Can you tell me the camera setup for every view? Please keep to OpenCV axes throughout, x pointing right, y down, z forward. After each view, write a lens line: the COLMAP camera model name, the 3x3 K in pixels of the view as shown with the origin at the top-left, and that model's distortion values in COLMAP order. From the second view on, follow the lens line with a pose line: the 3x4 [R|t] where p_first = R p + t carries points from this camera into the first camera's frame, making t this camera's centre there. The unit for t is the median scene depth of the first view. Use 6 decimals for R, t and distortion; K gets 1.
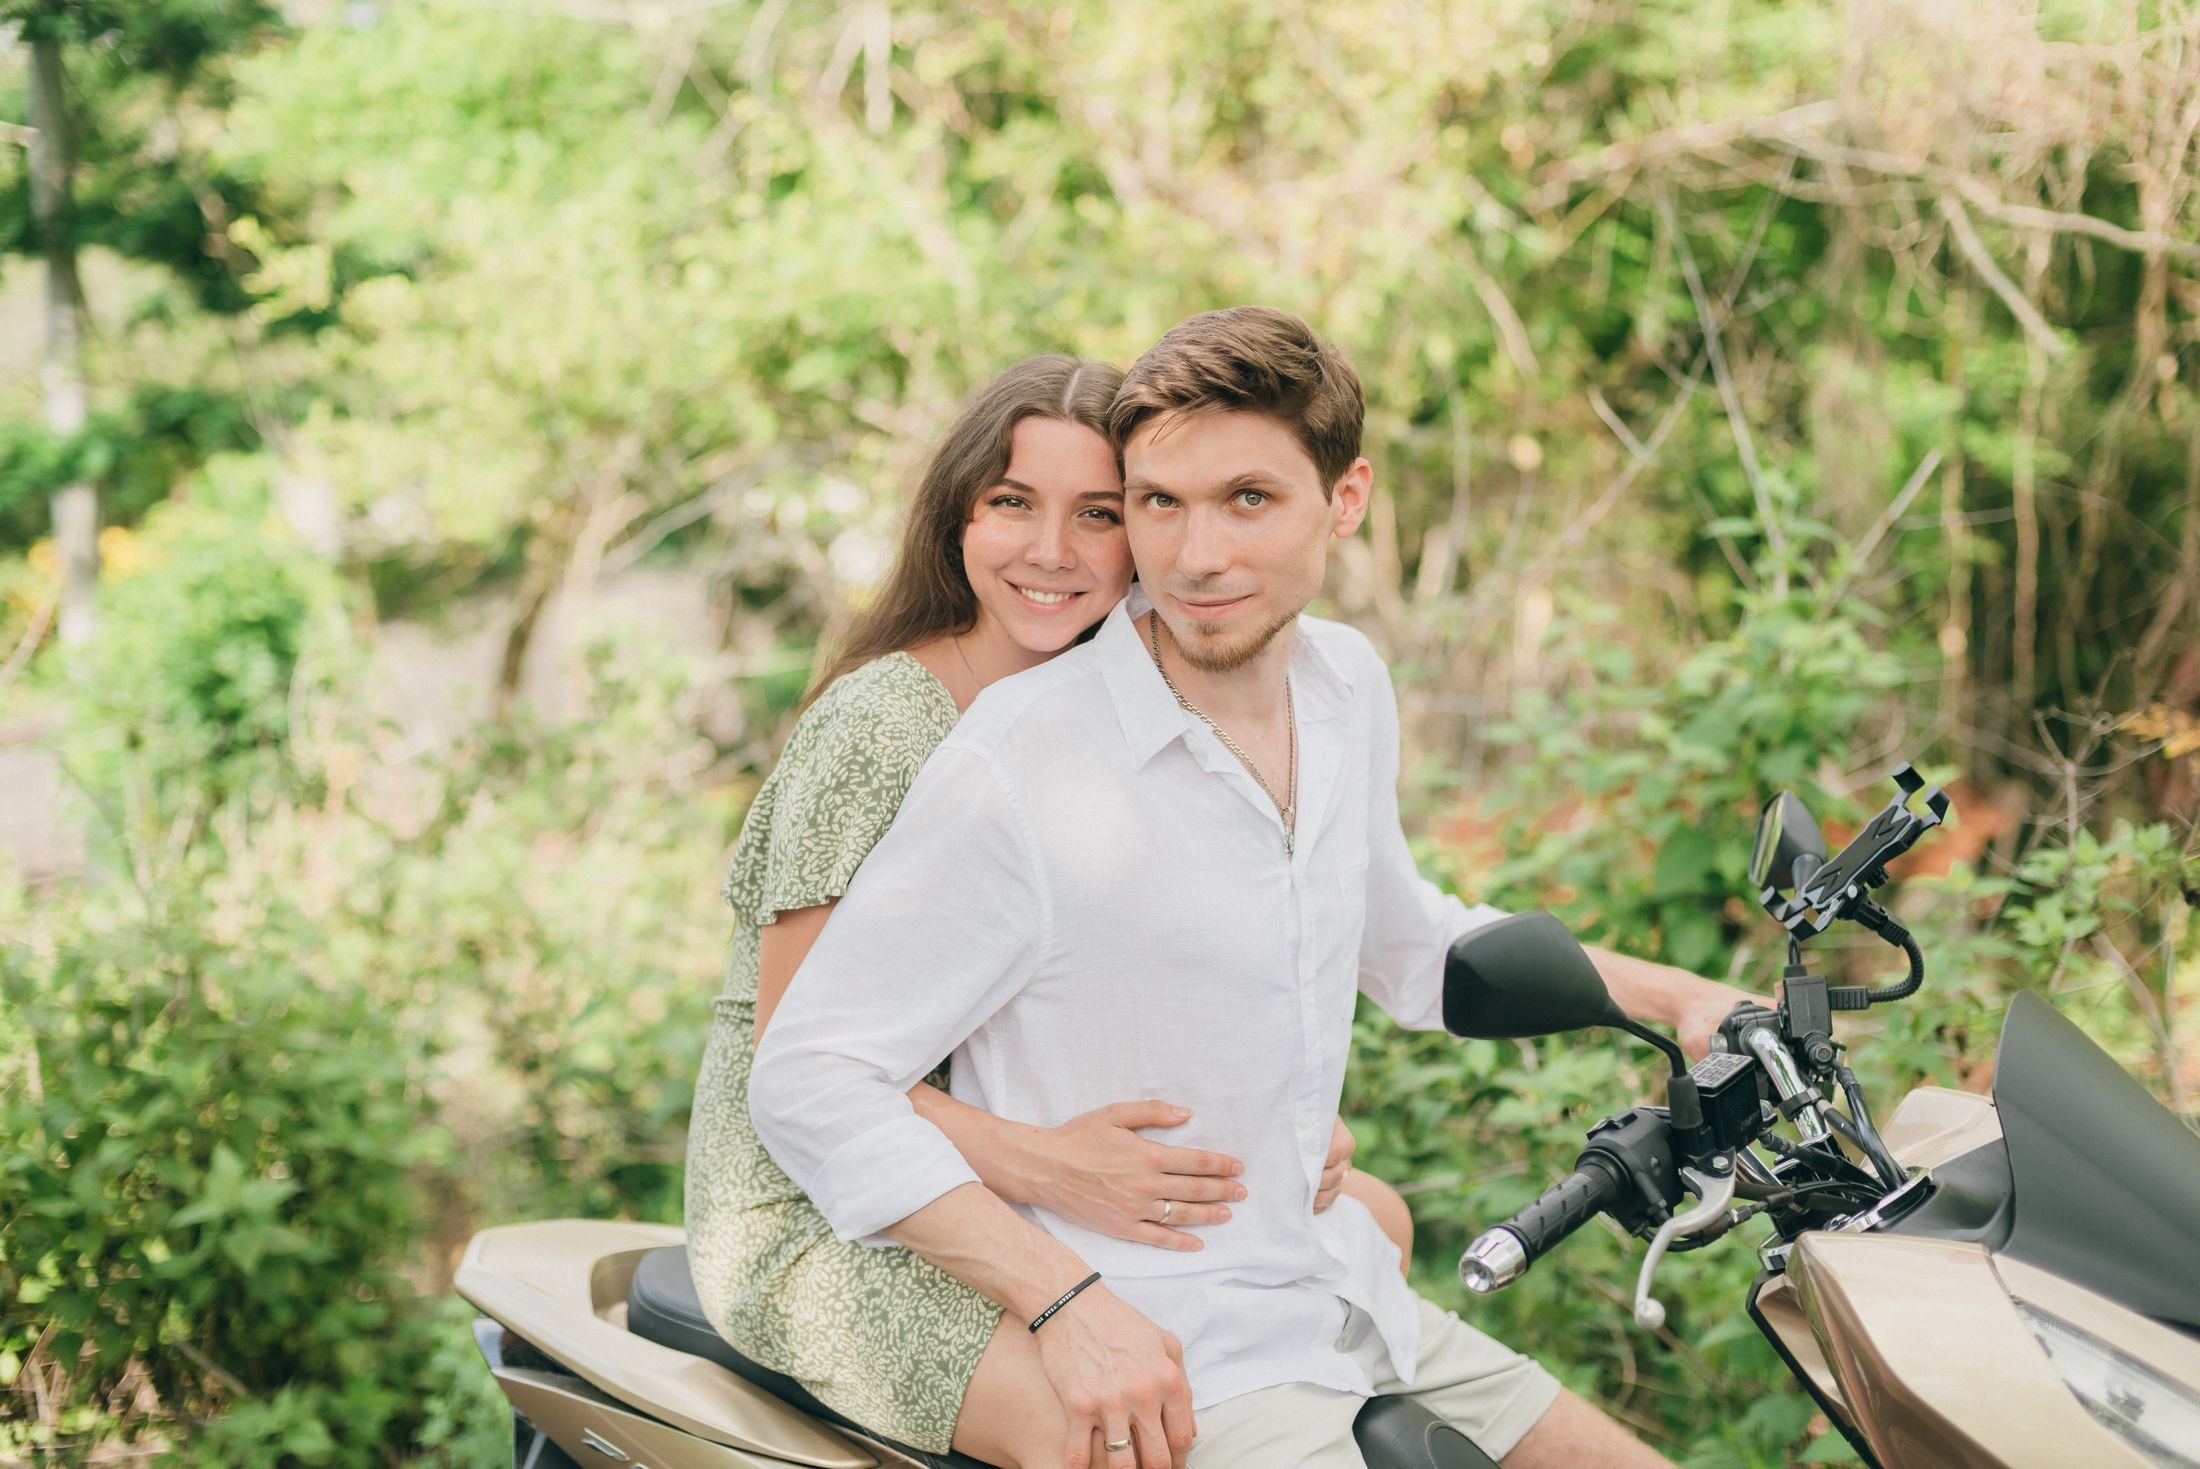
lens RADIAL K [[2677.8, 0, 1085.5], [0, 2677.8, 751.0], [0, 0, 1]] dist [-0.109881, 0.000000]
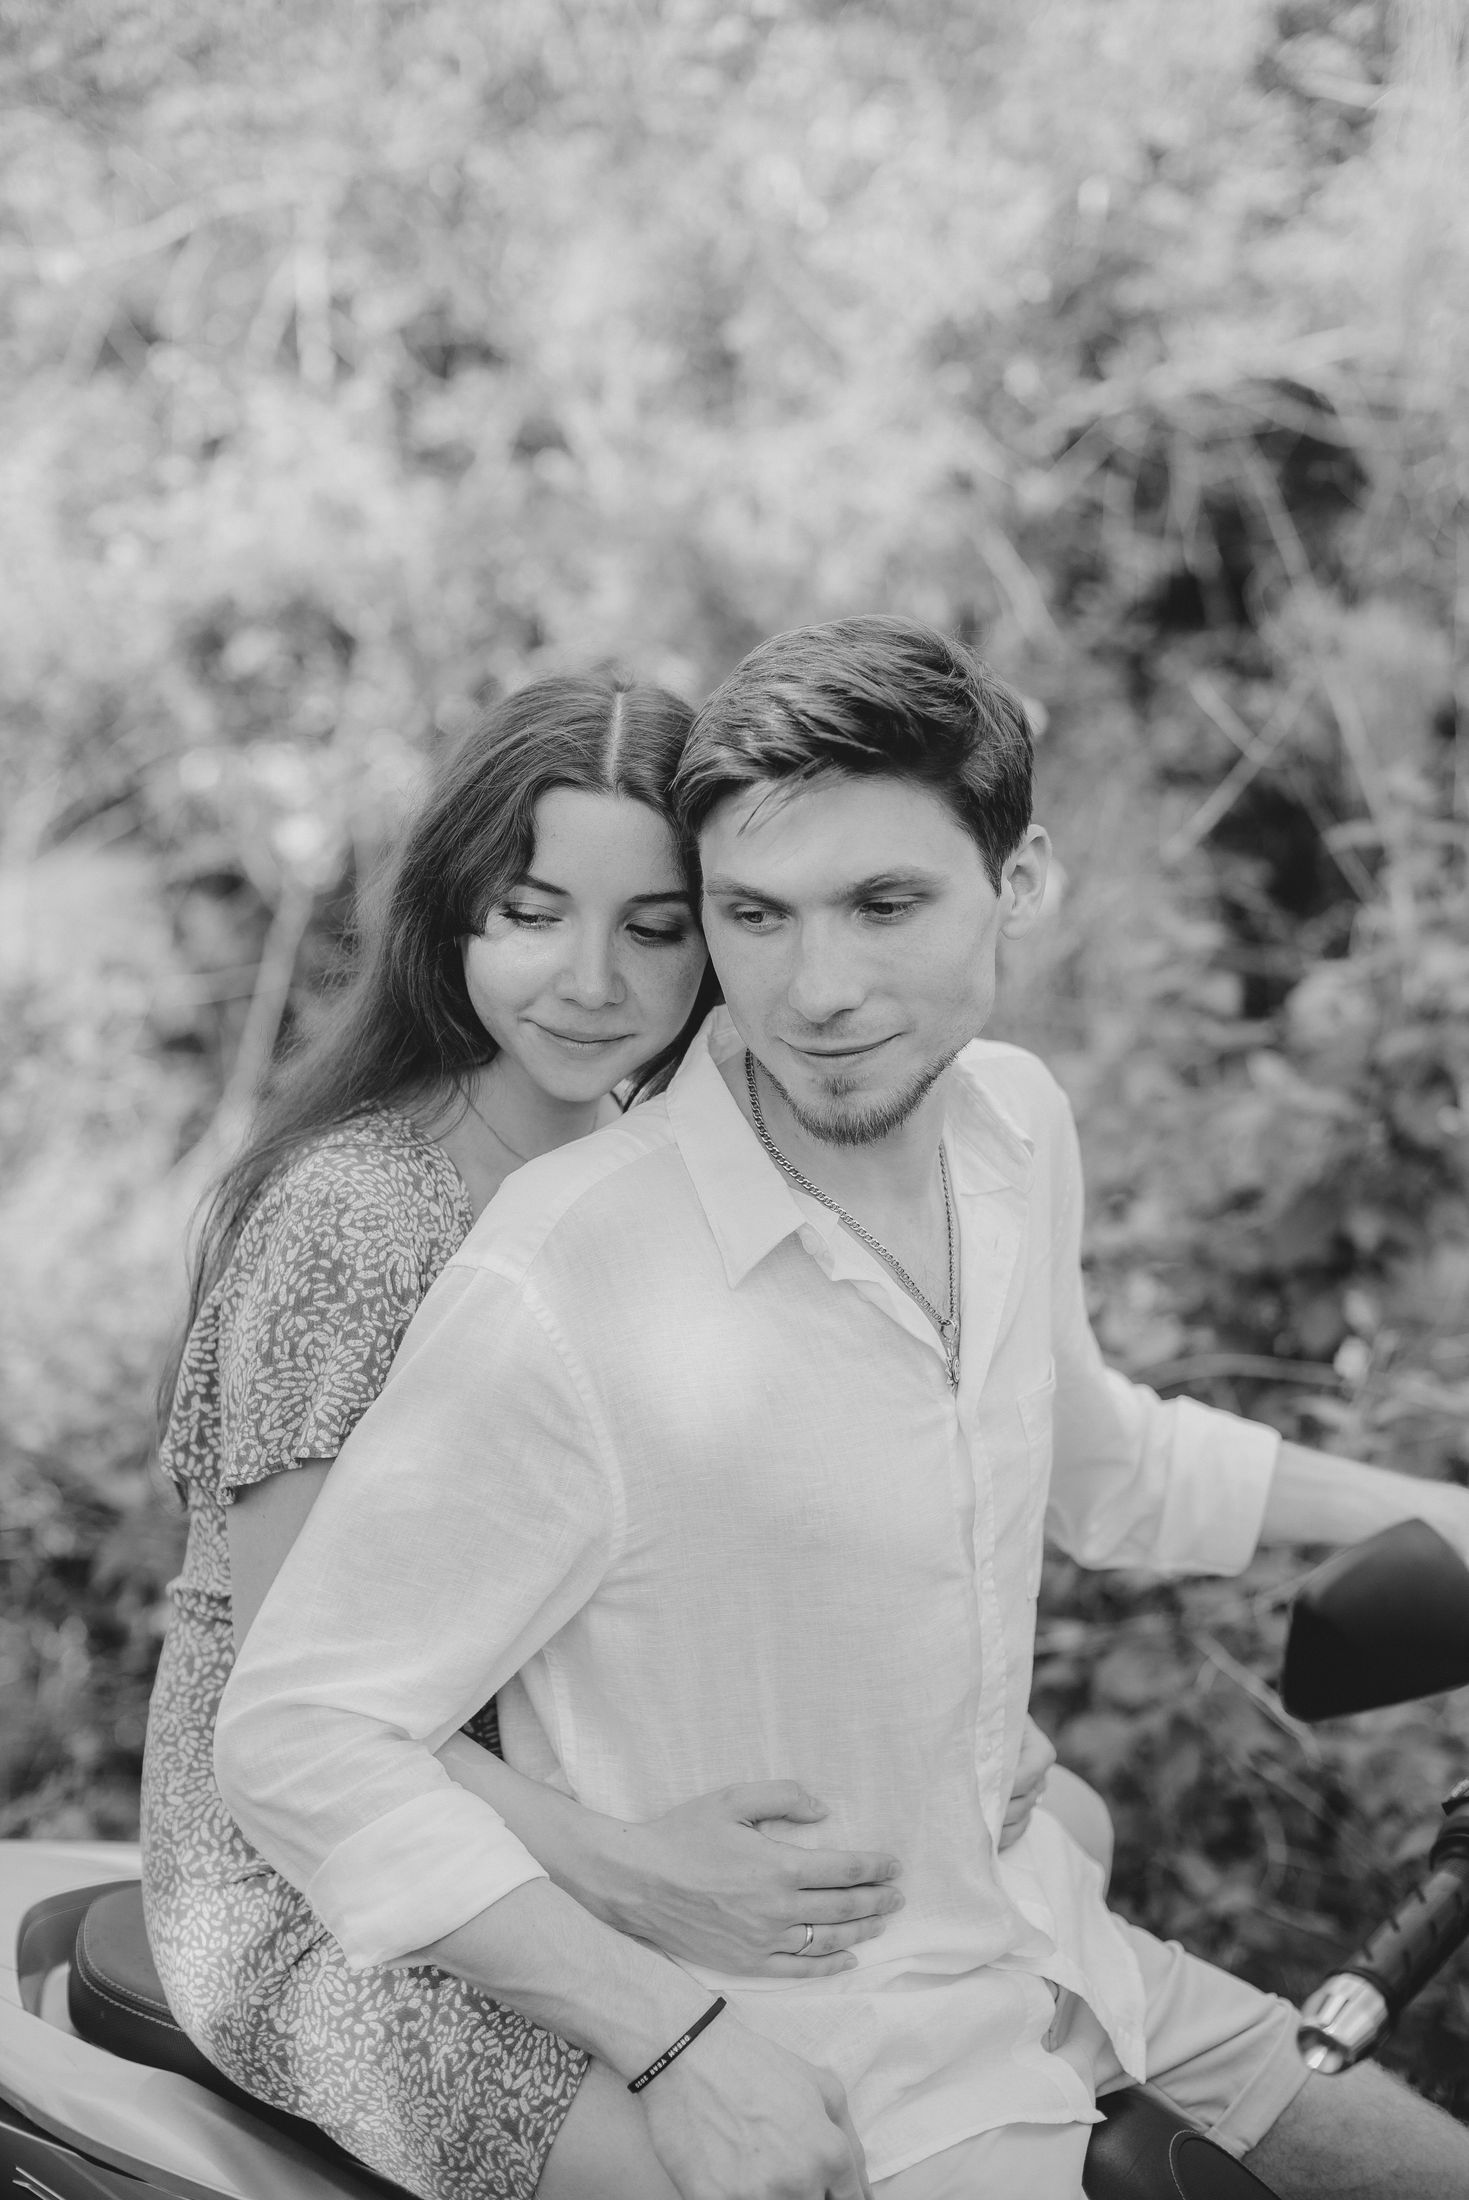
lens RADIAL K [[2677.8, 0, 758.4], [0, 2677.8, 1082.4], [0, 0, 1]] dist [-0.109881, 0.000000]
pose [[0.995970, -0.041483, 0.079511, -0.028529], [0.039021, 0.998717, 0.032281, -0.064716], [-0.080748, -0.029048, 0.996311, 0.265049]]
